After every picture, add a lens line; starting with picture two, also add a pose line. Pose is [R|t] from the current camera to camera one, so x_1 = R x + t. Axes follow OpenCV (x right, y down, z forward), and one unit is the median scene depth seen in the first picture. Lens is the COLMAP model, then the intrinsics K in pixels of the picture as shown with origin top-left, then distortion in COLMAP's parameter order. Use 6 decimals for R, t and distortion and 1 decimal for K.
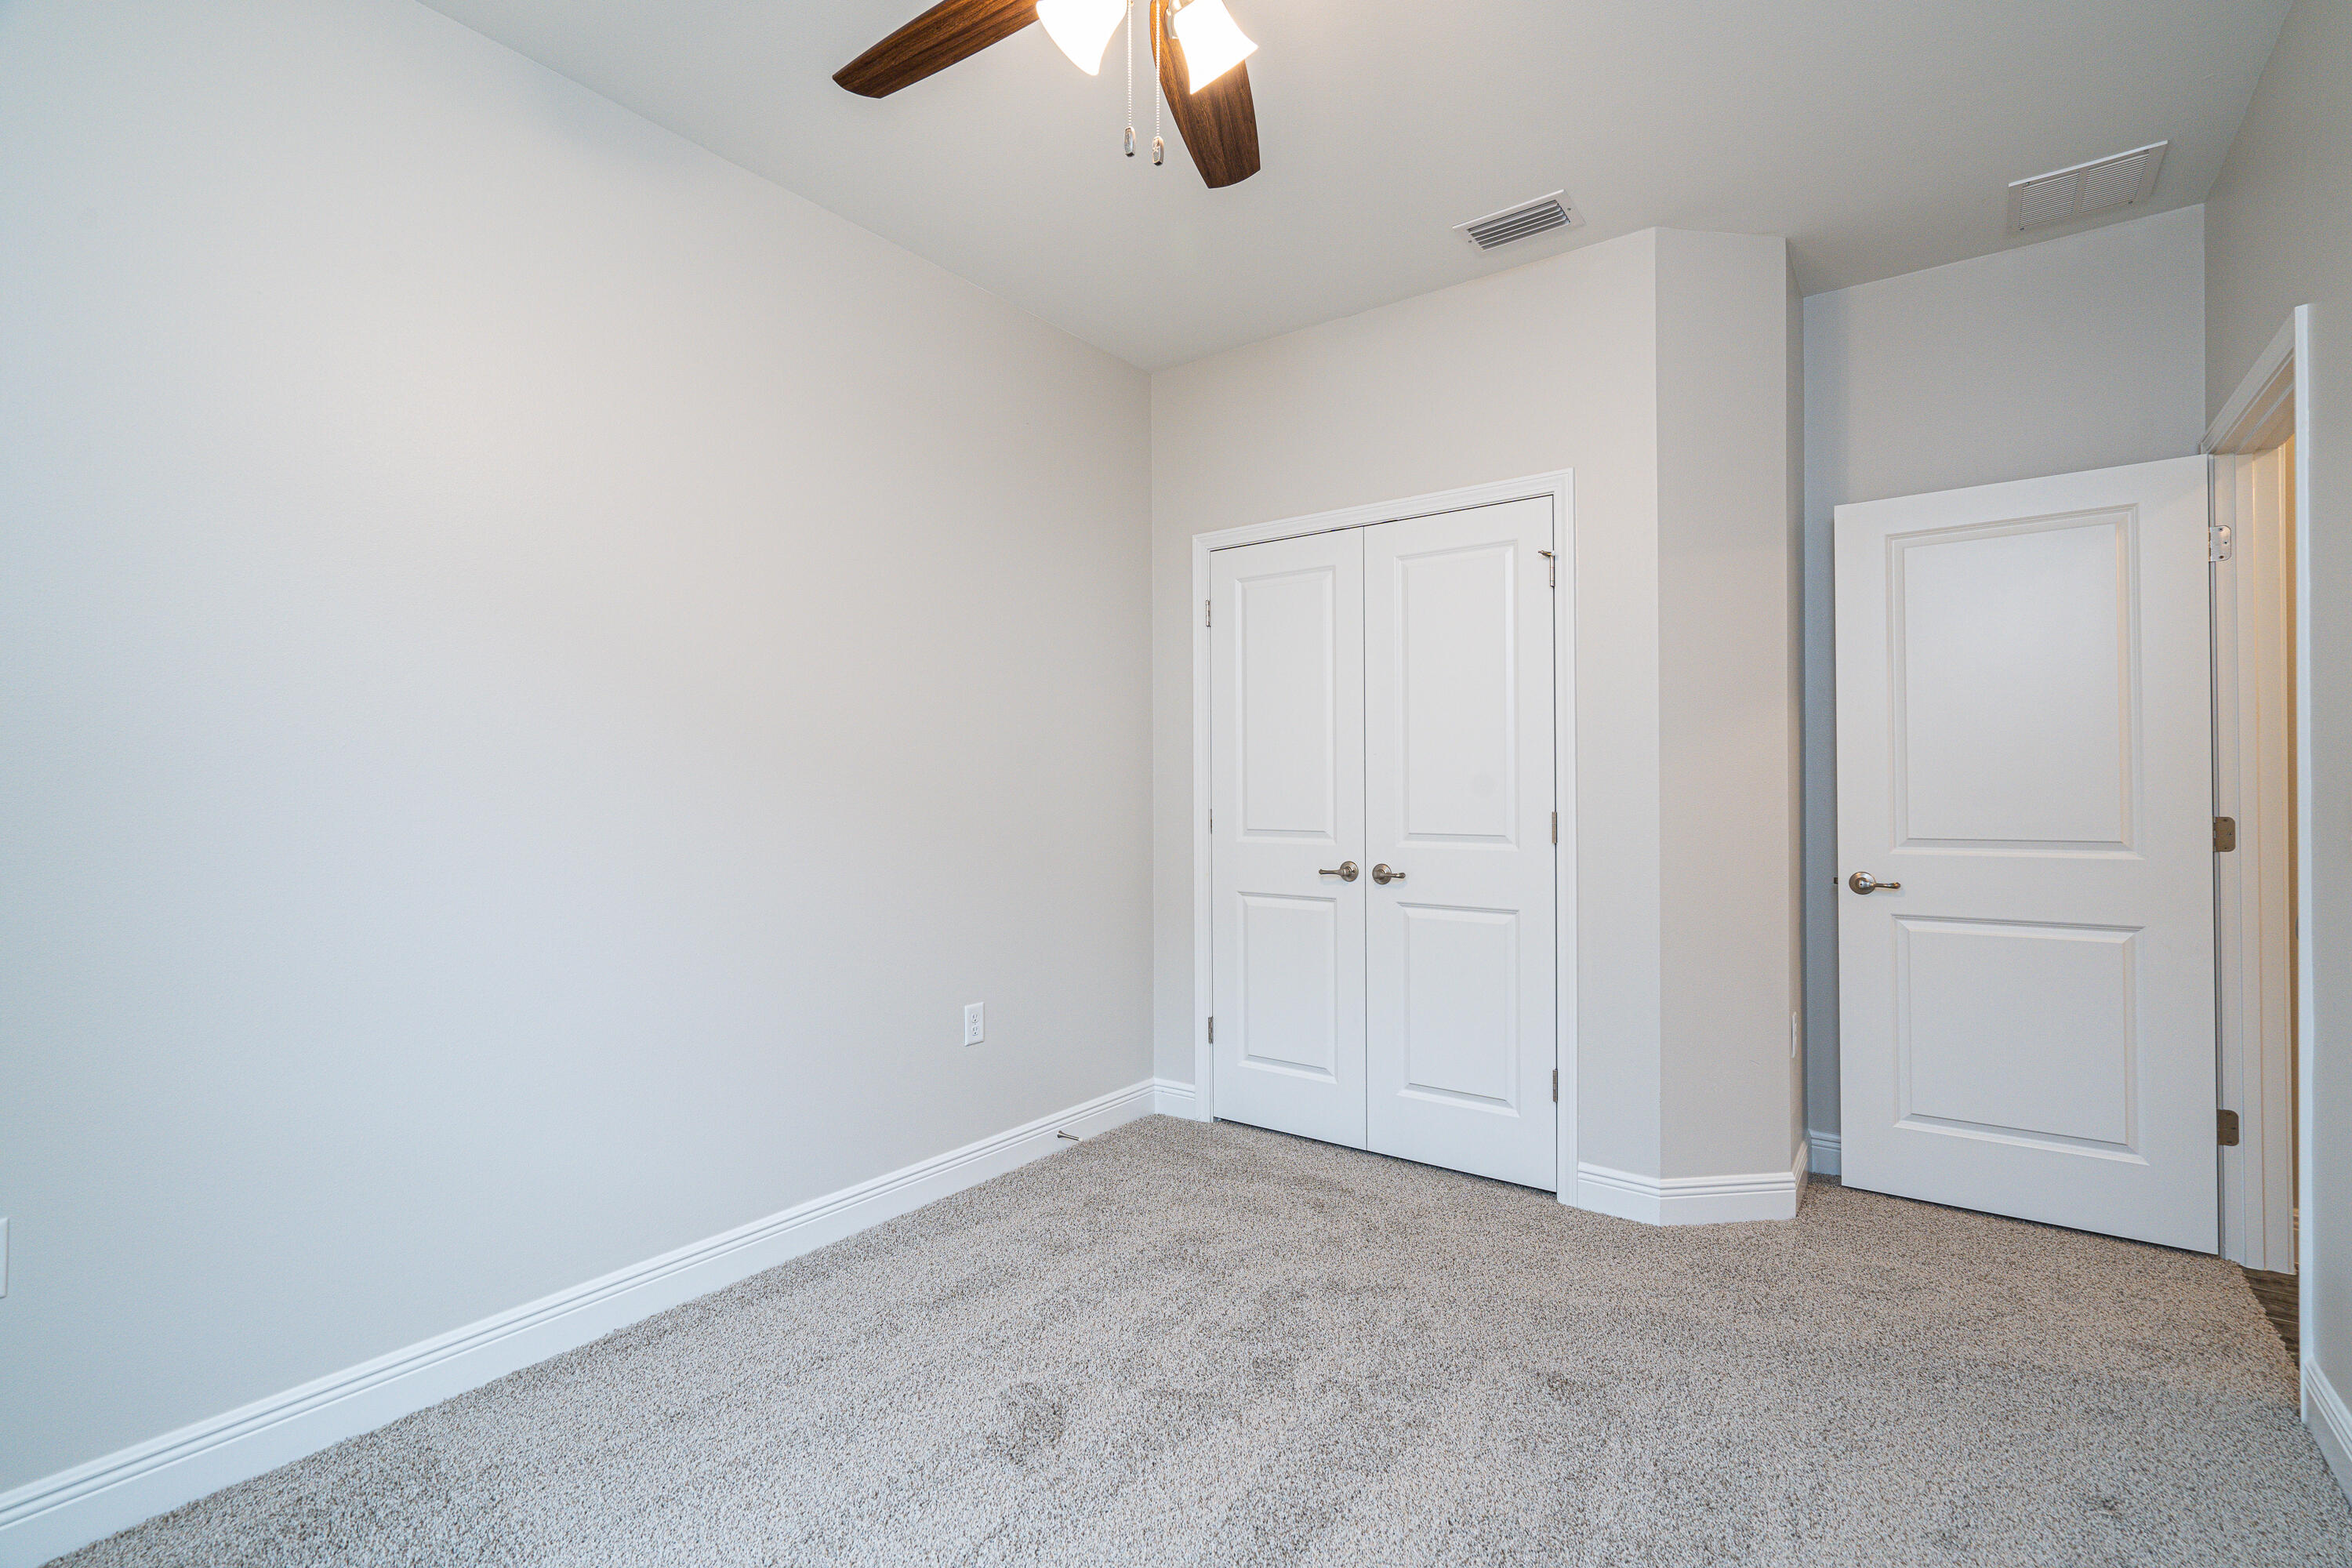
lens RADIAL K [[1070.3, 0, 1170.6], [0, 1070.3, 774.5], [0, 0, 1]] dist [-0.003310, 0.000885]
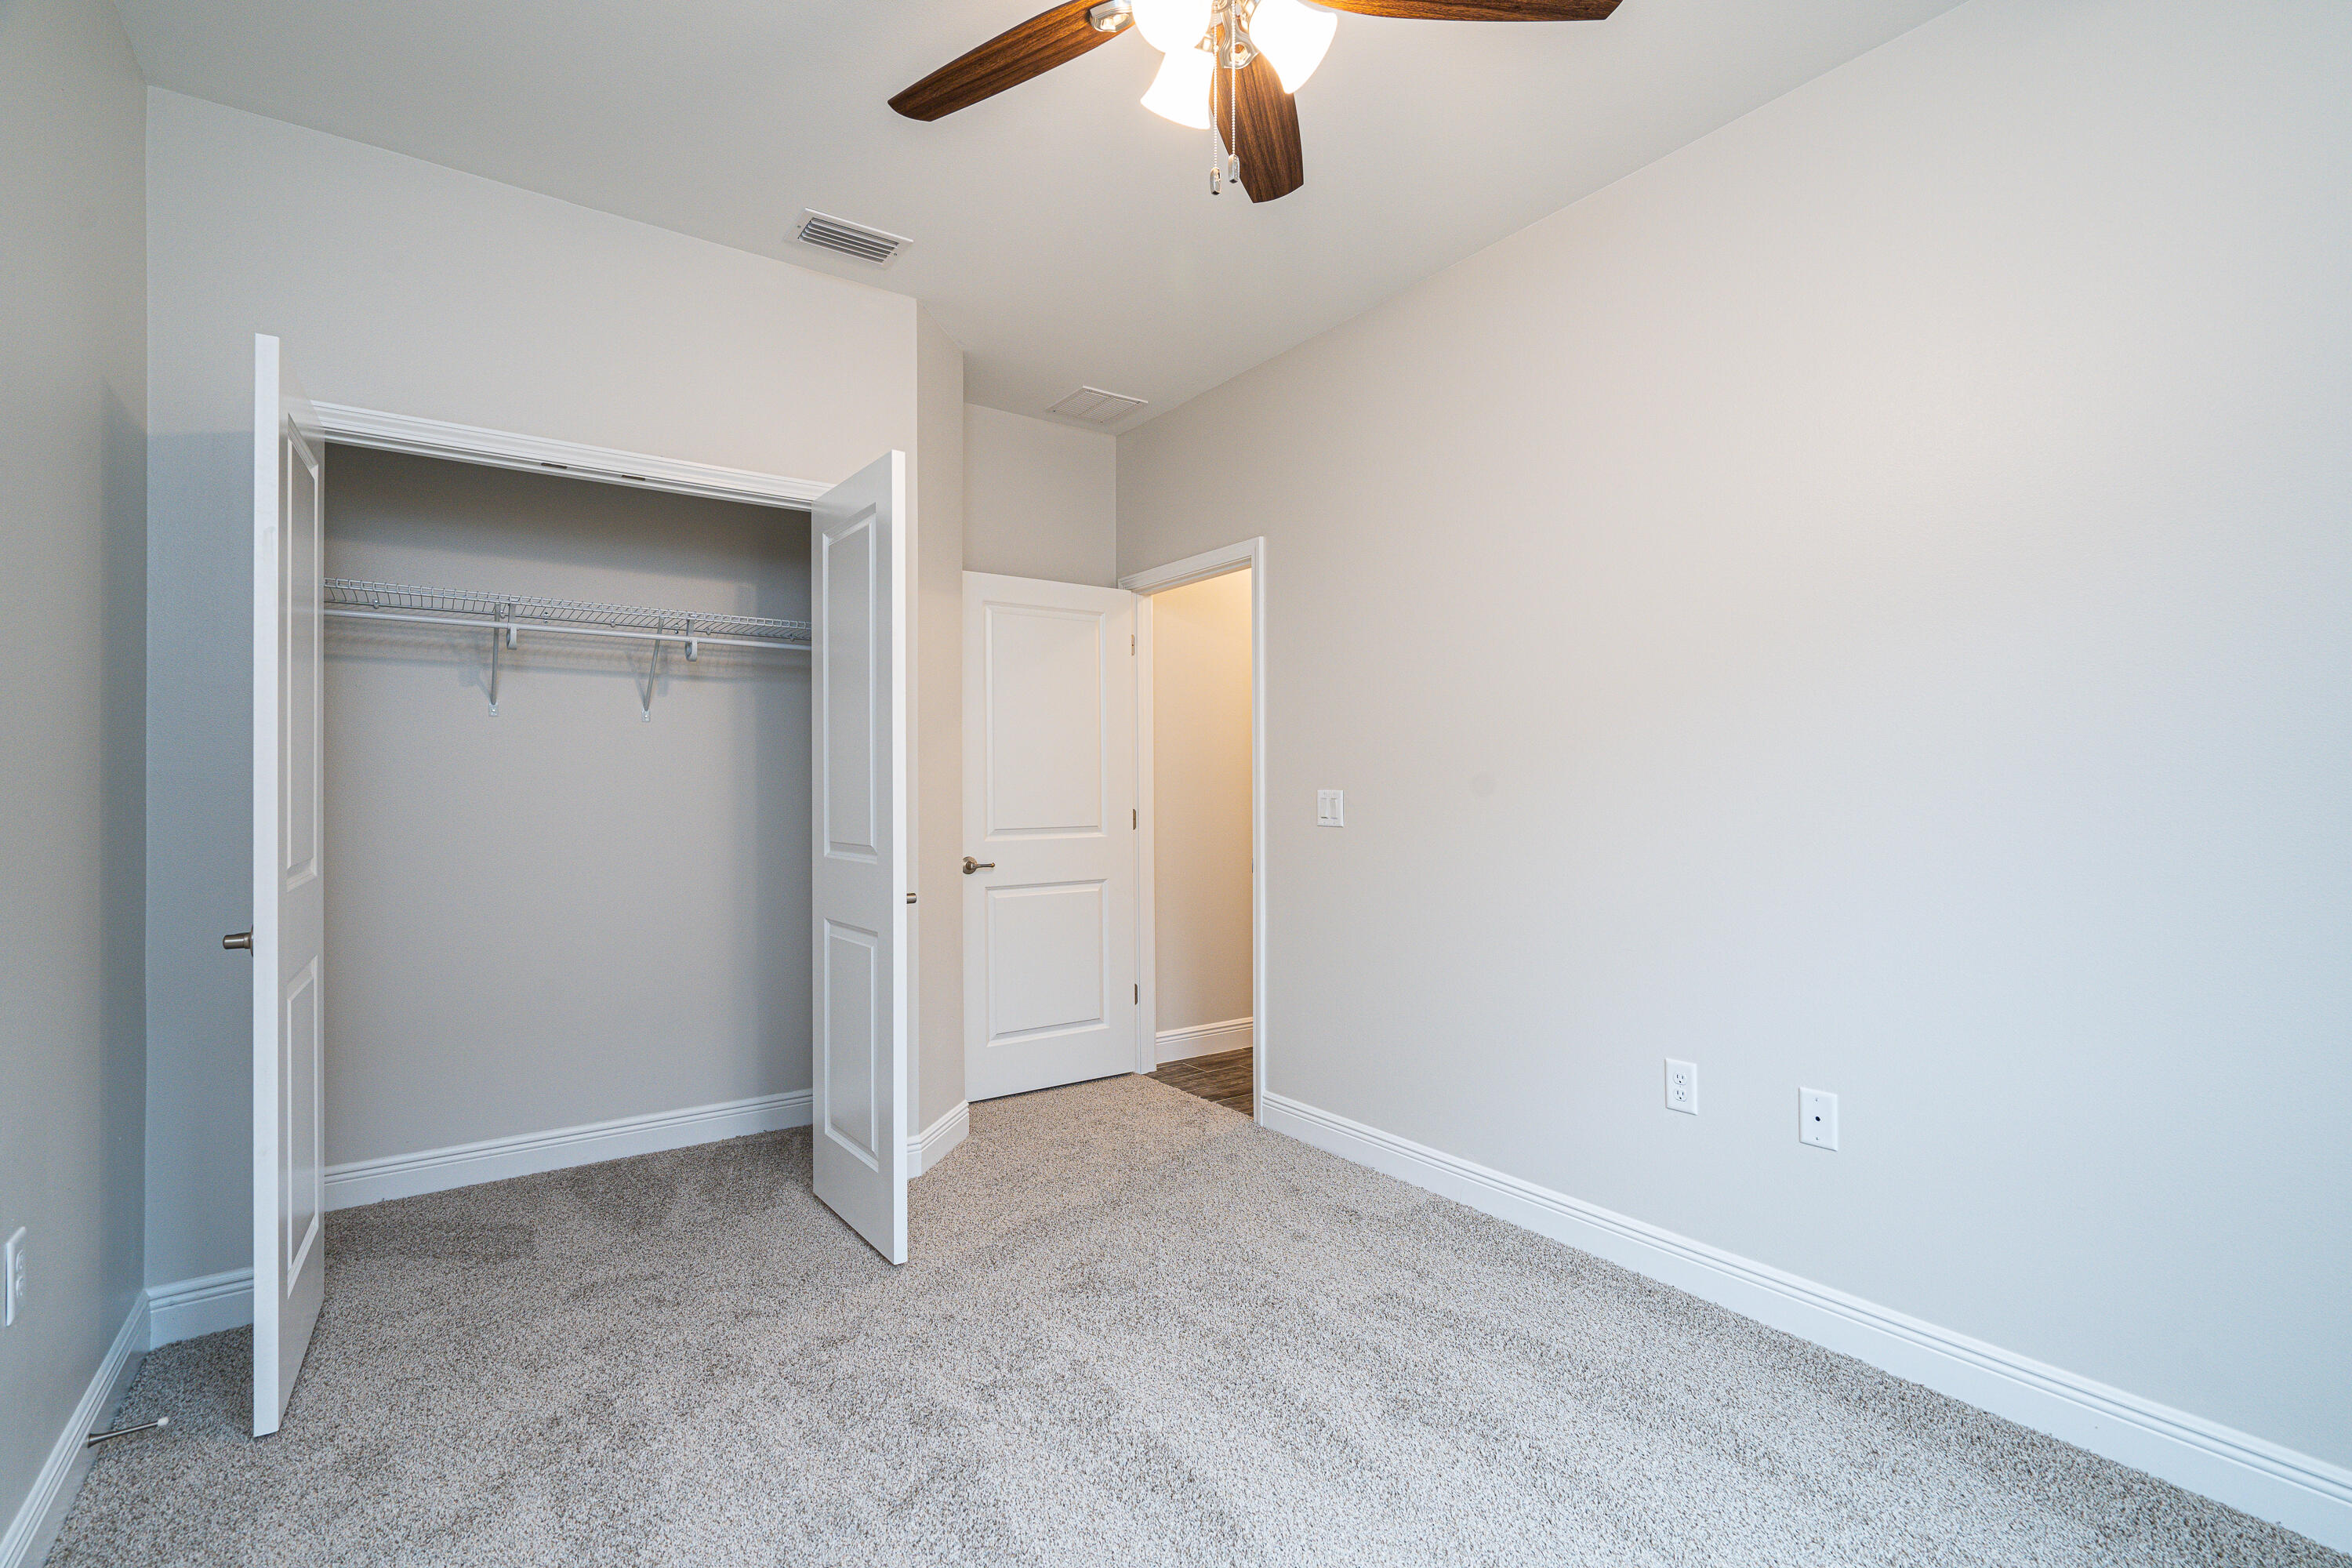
lens RADIAL K [[1070.3, 0, 1170.6], [0, 1070.3, 774.5], [0, 0, 1]] dist [-0.003310, 0.000885]
pose [[0.309908, 0.019144, 0.950574, -0.571499], [-0.005647, 0.999817, -0.018295, 0.015792], [-0.950750, 0.000302, 0.309959, 0.409901]]
